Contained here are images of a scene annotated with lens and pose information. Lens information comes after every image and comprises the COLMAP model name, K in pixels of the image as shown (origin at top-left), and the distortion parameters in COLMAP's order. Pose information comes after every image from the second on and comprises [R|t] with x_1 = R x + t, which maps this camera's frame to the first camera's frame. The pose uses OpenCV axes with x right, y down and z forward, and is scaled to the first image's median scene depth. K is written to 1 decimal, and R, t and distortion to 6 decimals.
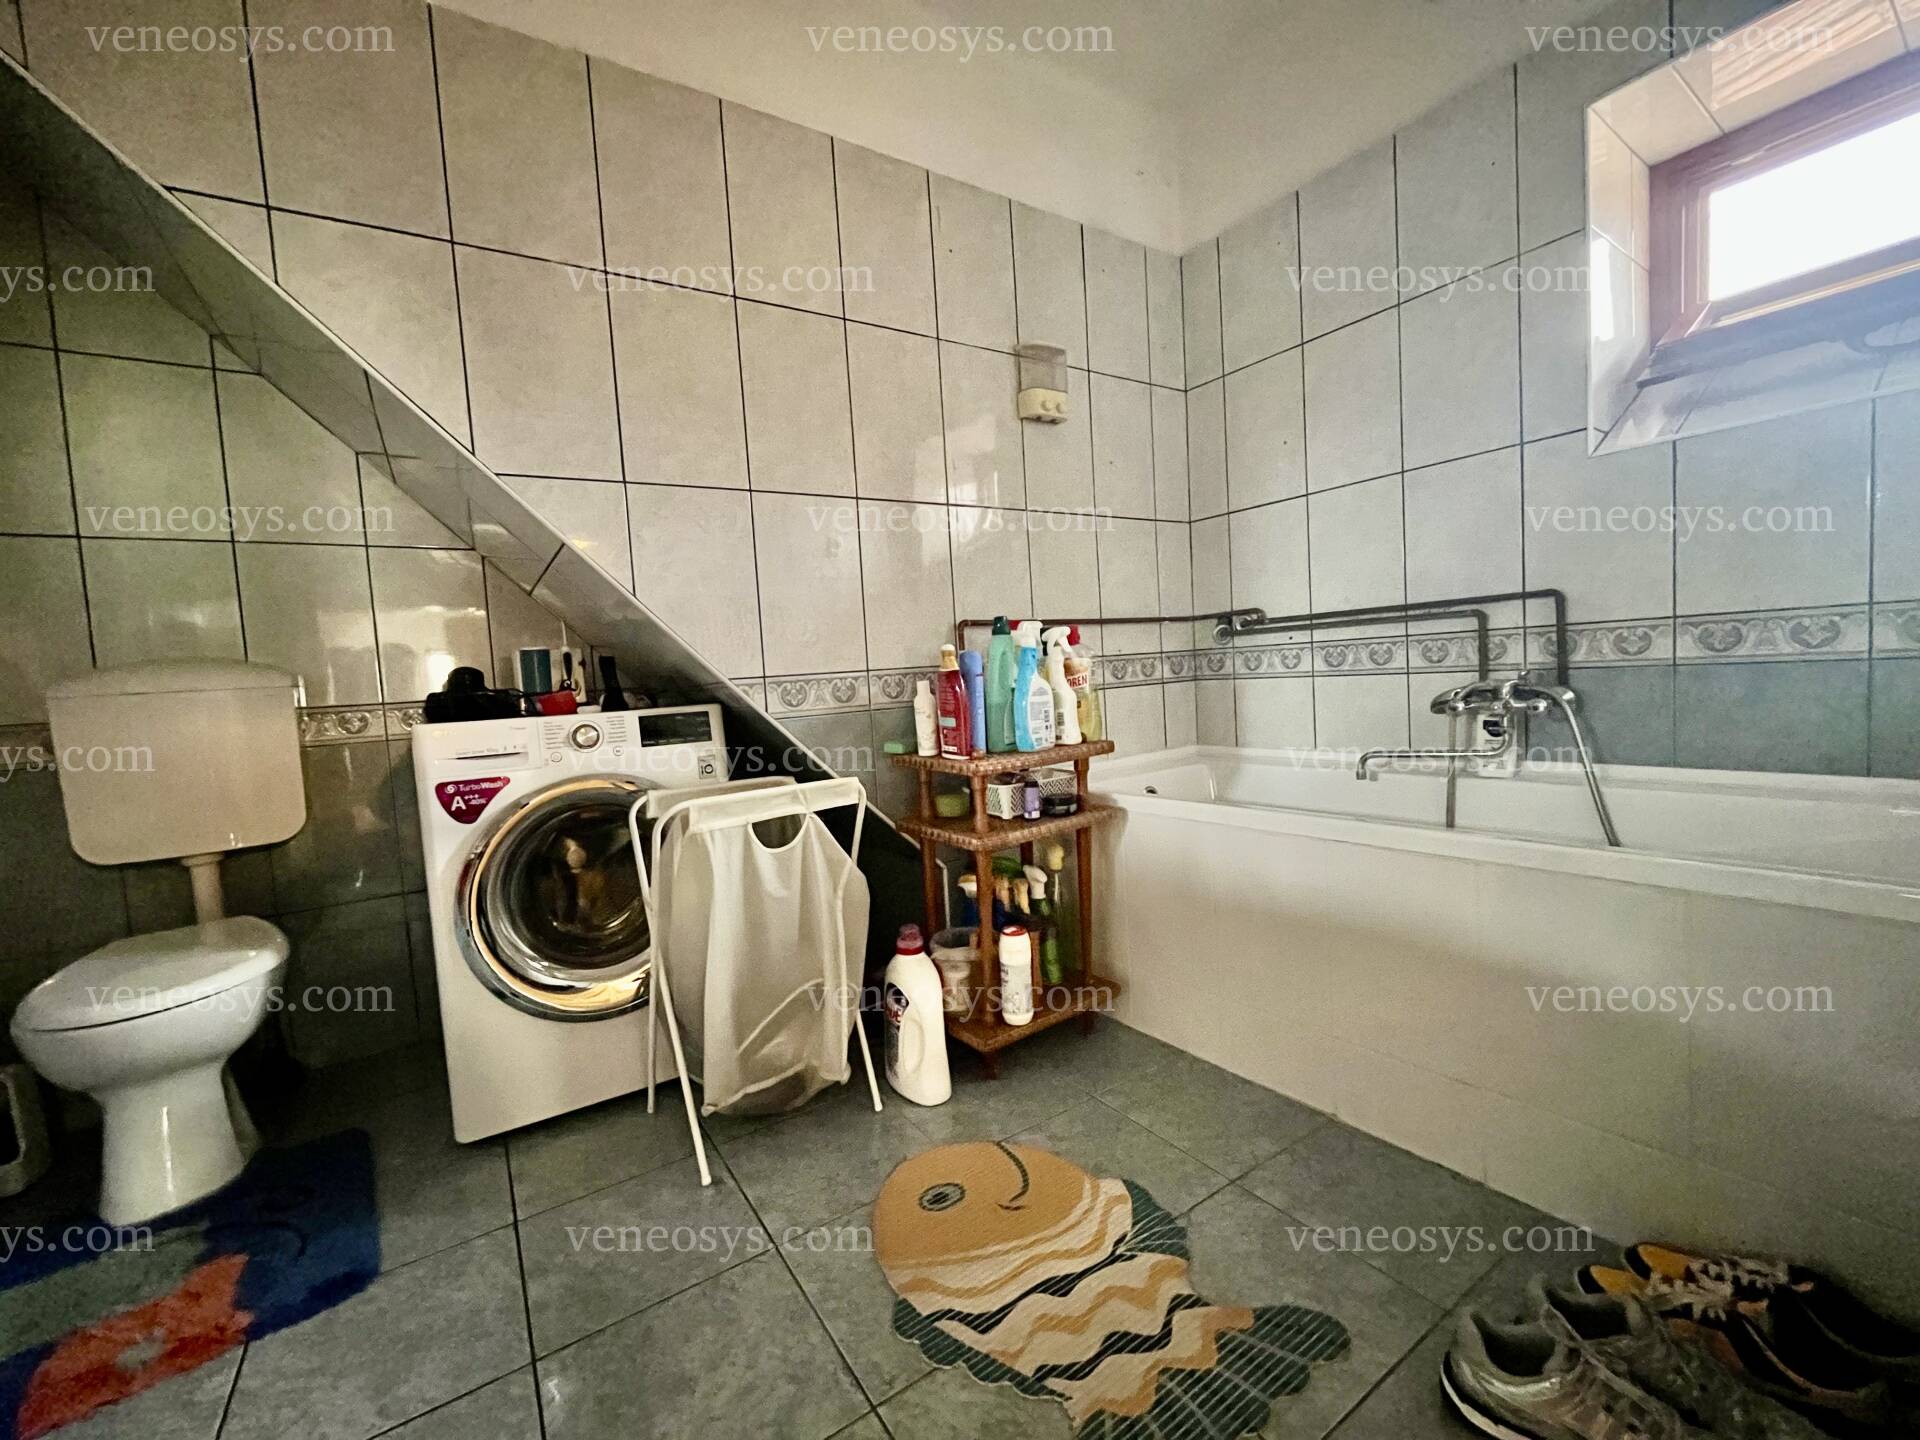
lens RADIAL K [[776.1, 0, 954.4], [0, 776.1, 724.3], [0, 0, 1]] dist [-0.001250, -0.000167]
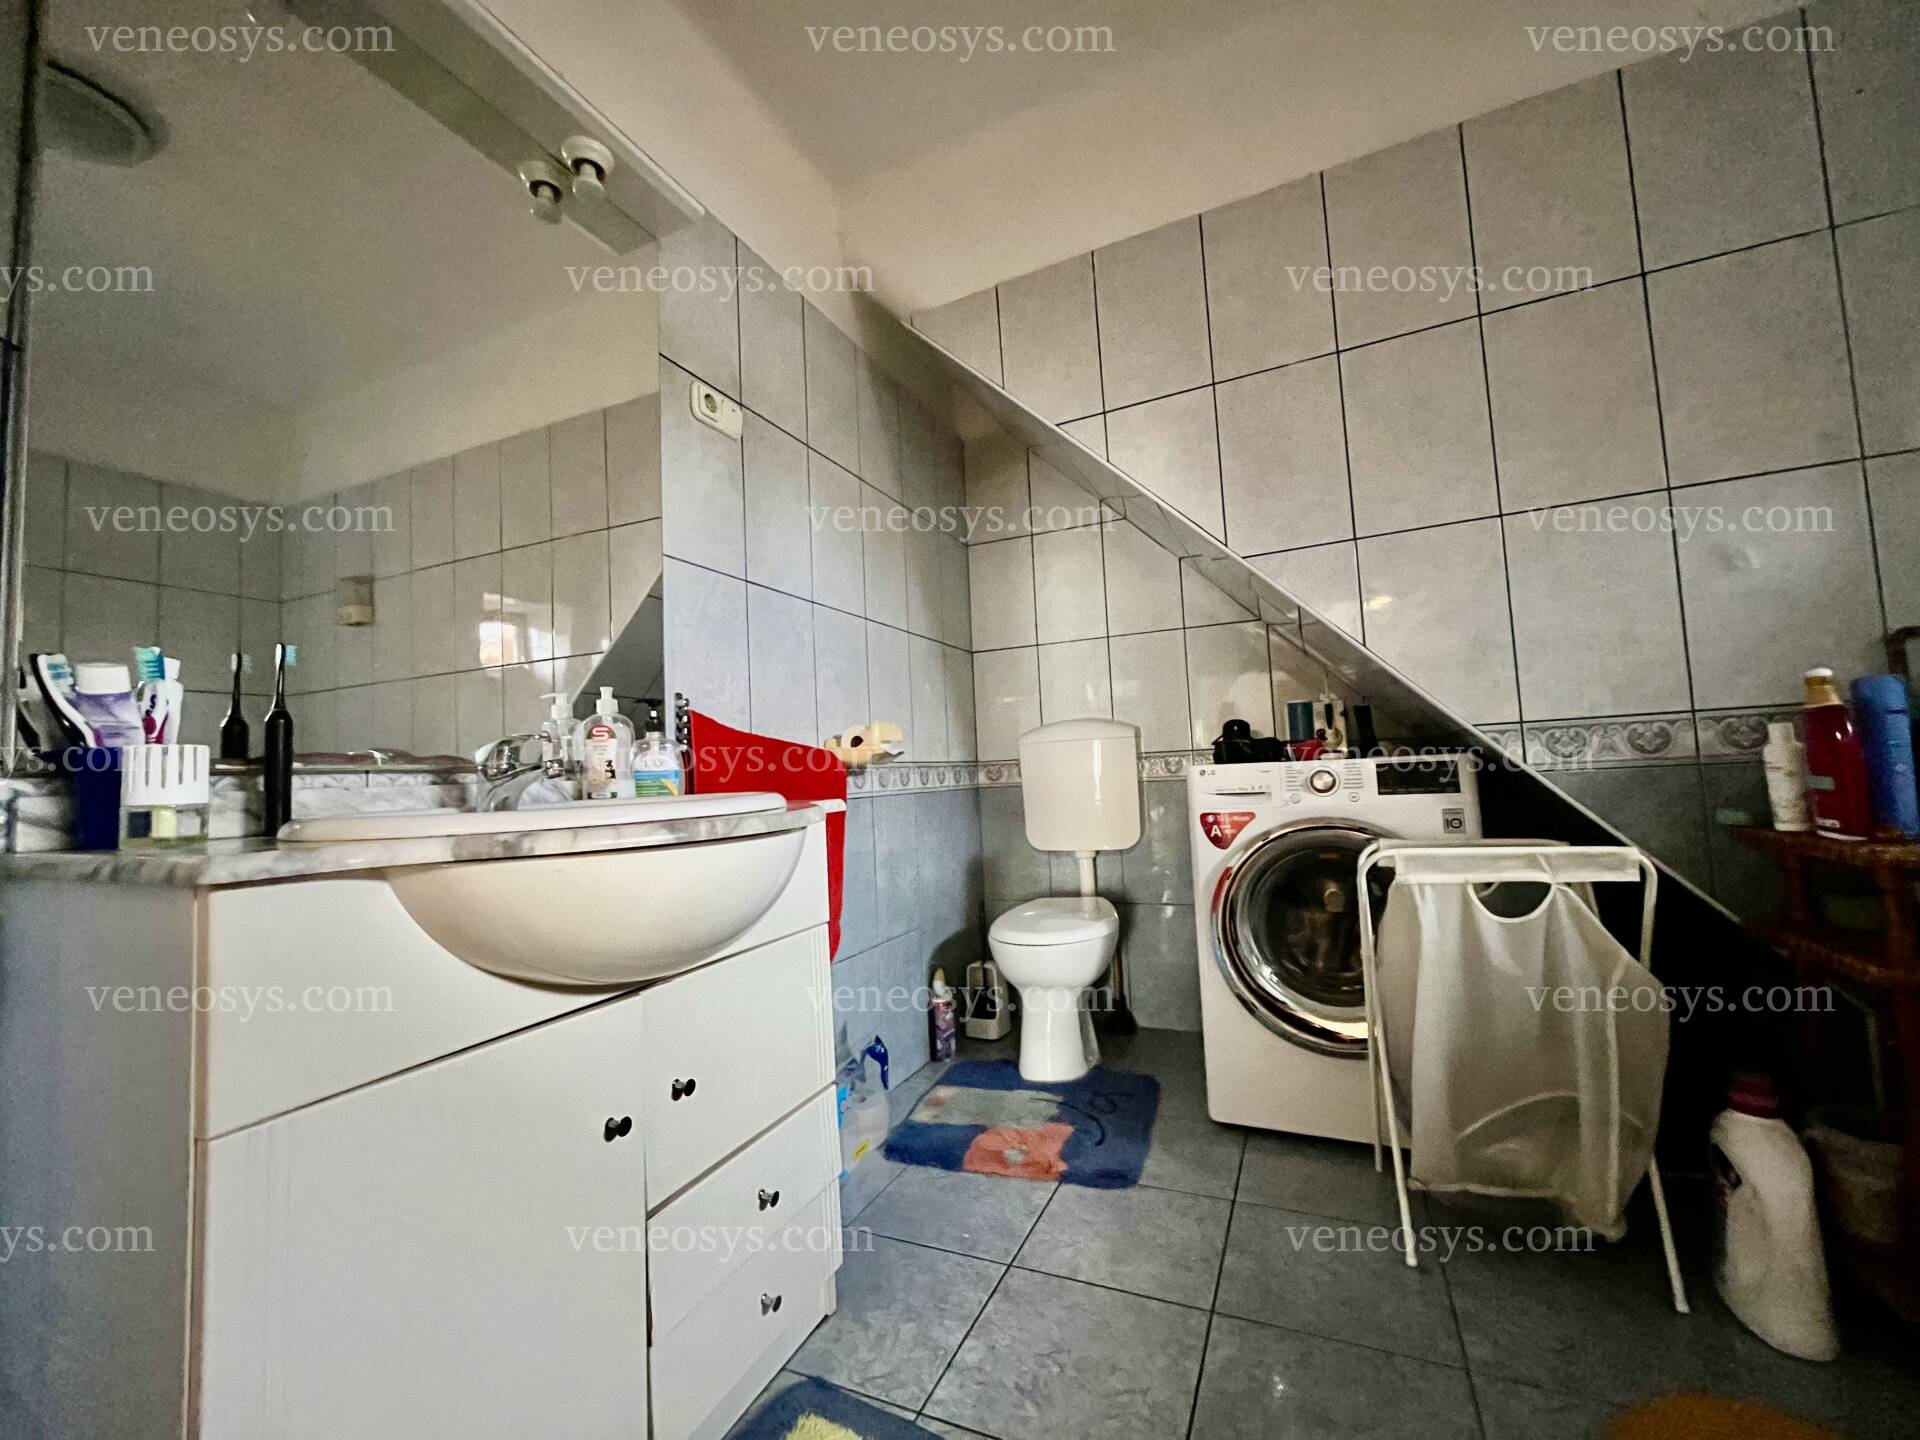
lens RADIAL K [[776.1, 0, 954.4], [0, 776.1, 724.3], [0, 0, 1]] dist [-0.001250, -0.000167]
pose [[0.529351, -0.018692, -0.848197, 0.166356], [-0.039331, 0.998142, -0.046542, 0.007248], [0.847491, 0.057997, 0.527632, 0.003987]]
